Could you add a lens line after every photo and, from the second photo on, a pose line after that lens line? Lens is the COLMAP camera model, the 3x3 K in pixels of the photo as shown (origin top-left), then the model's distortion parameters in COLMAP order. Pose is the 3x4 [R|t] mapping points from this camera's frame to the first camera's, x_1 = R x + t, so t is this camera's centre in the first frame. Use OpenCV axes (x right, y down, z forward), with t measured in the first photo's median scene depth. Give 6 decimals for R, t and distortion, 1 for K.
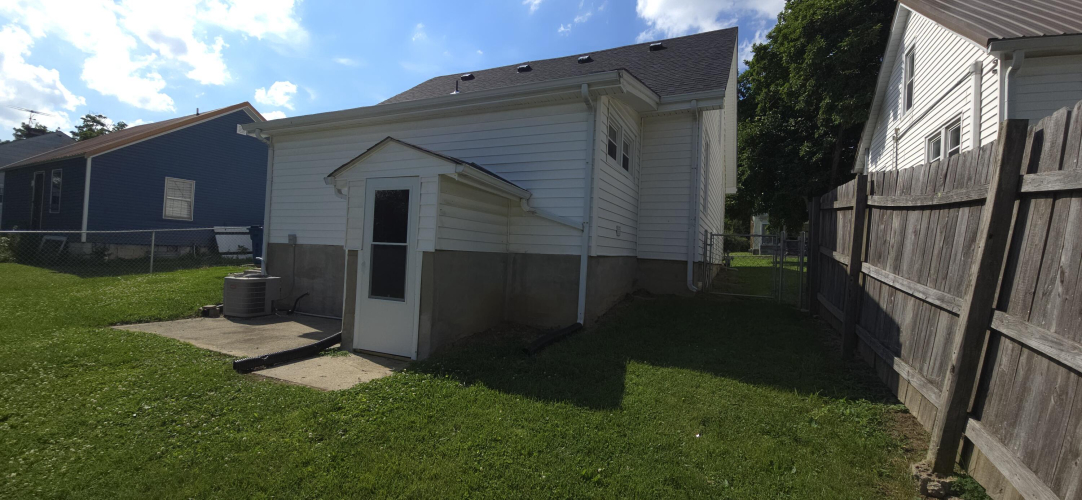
lens RADIAL K [[439.4, 0, 542.0], [0, 439.4, 244.0], [0, 0, 1]] dist [0.001070, 0.000204]
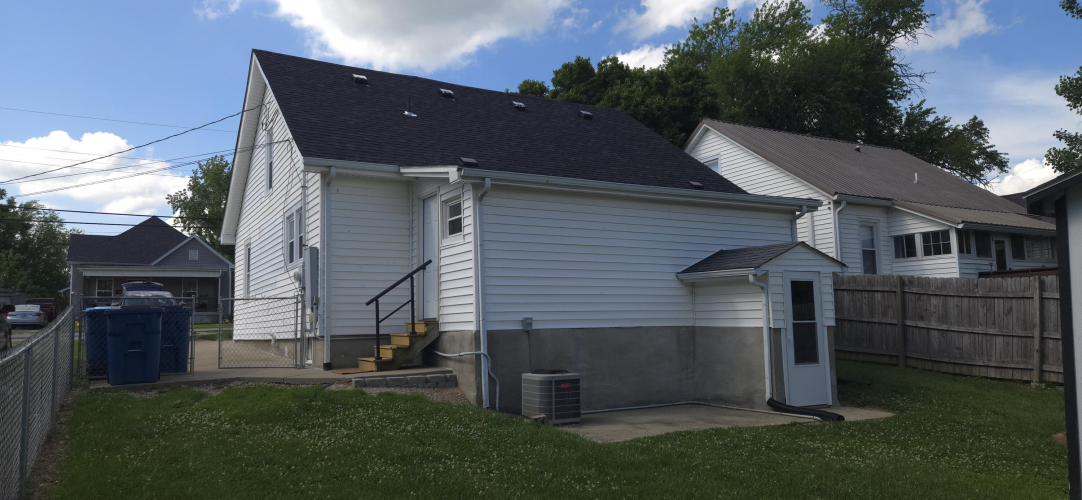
lens RADIAL K [[711.6, 0, 525.5], [0, 711.6, 254.0], [0, 0, 1]] dist [0.081805, -0.061968]
pose [[0.581097, 0.029254, 0.813308, -2.101309], [0.025082, 0.998235, -0.053827, -0.087626], [-0.813448, 0.051678, 0.579338, 0.338131]]
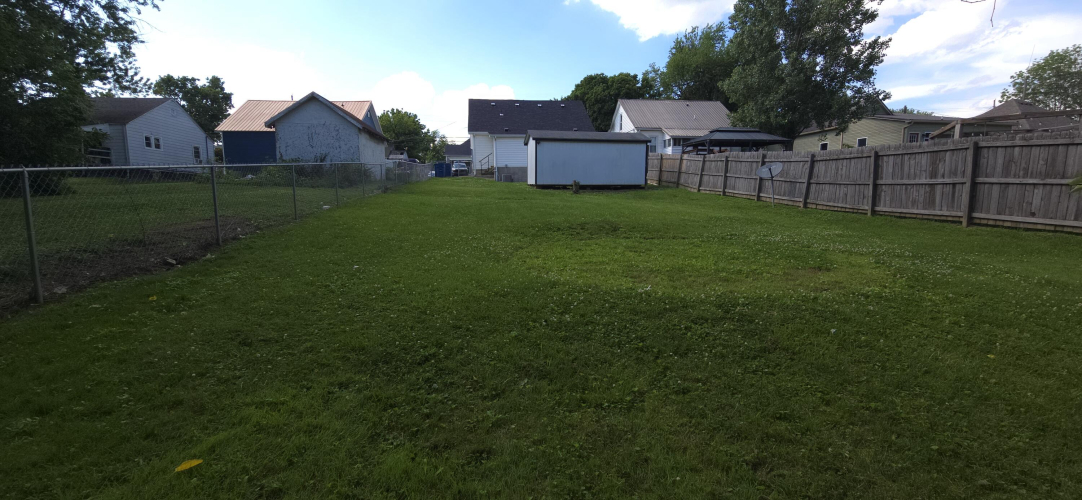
lens RADIAL K [[439.4, 0, 542.0], [0, 439.4, 244.0], [0, 0, 1]] dist [0.001070, 0.000204]
pose [[0.841867, -0.110104, 0.528334, -3.199934], [0.031753, 0.987377, 0.155172, 0.107836], [-0.538750, -0.113858, 0.834736, -3.296743]]
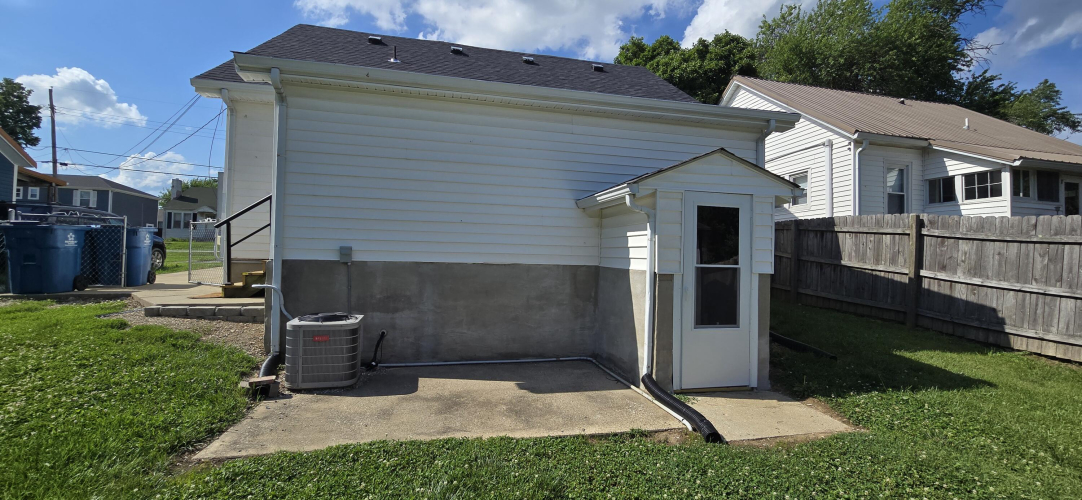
lens RADIAL K [[439.4, 0, 542.0], [0, 439.4, 244.0], [0, 0, 1]] dist [0.001070, 0.000204]
pose [[0.787321, -0.003091, 0.616536, -0.963632], [-0.004414, 0.999934, 0.010650, -0.043603], [-0.616527, -0.011106, 0.787255, 0.413083]]
